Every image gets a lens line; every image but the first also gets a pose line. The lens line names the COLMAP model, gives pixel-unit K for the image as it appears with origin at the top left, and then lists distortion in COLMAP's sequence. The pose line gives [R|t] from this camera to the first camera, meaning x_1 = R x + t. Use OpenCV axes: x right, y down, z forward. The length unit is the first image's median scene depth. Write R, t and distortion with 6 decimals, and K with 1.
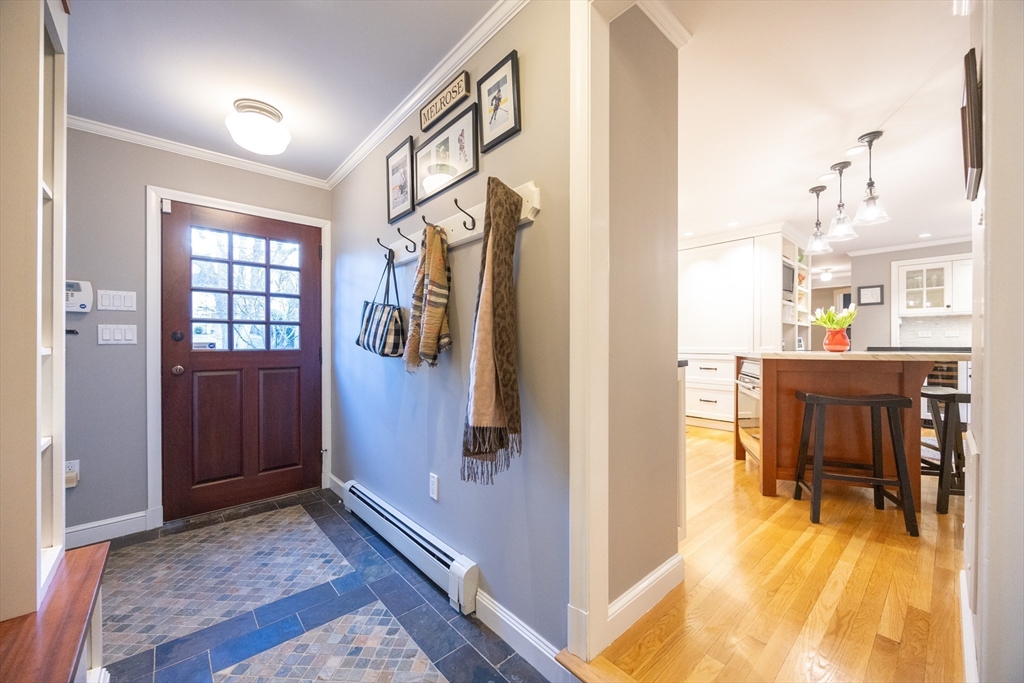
lens RADIAL K [[390.8, 0, 516.8], [0, 390.8, 341.9], [0, 0, 1]] dist [-0.000910, -0.000279]
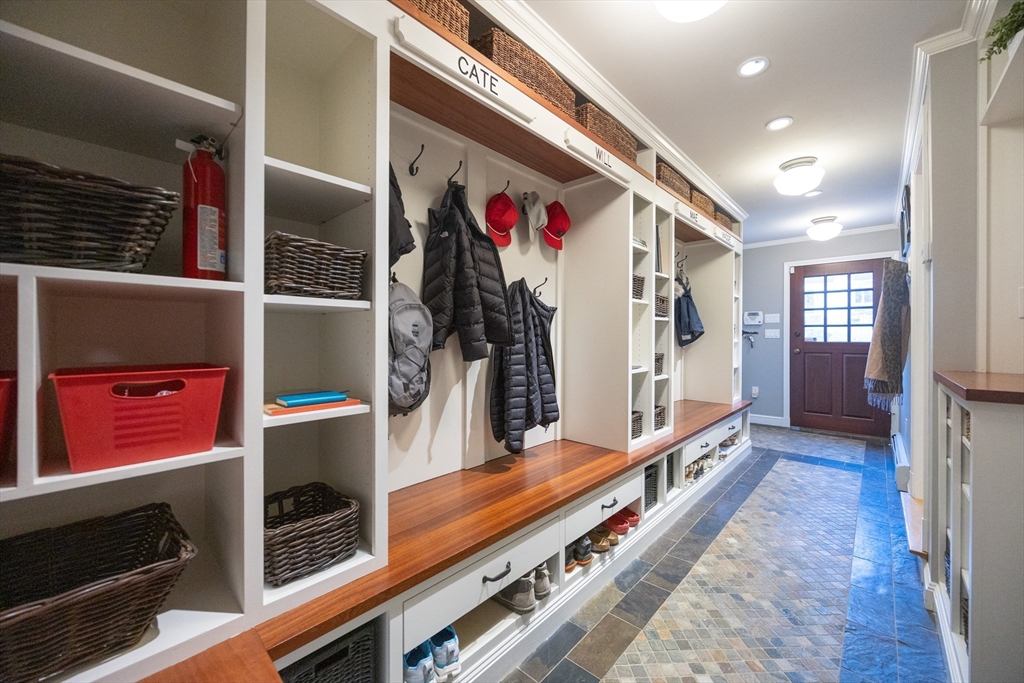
lens RADIAL K [[390.8, 0, 516.8], [0, 390.8, 341.9], [0, 0, 1]] dist [-0.000910, -0.000279]
pose [[0.096572, 0.017246, -0.995177, 0.937362], [0.002384, 0.999843, 0.017558, -0.013948], [0.995323, -0.004068, 0.096515, -0.588821]]
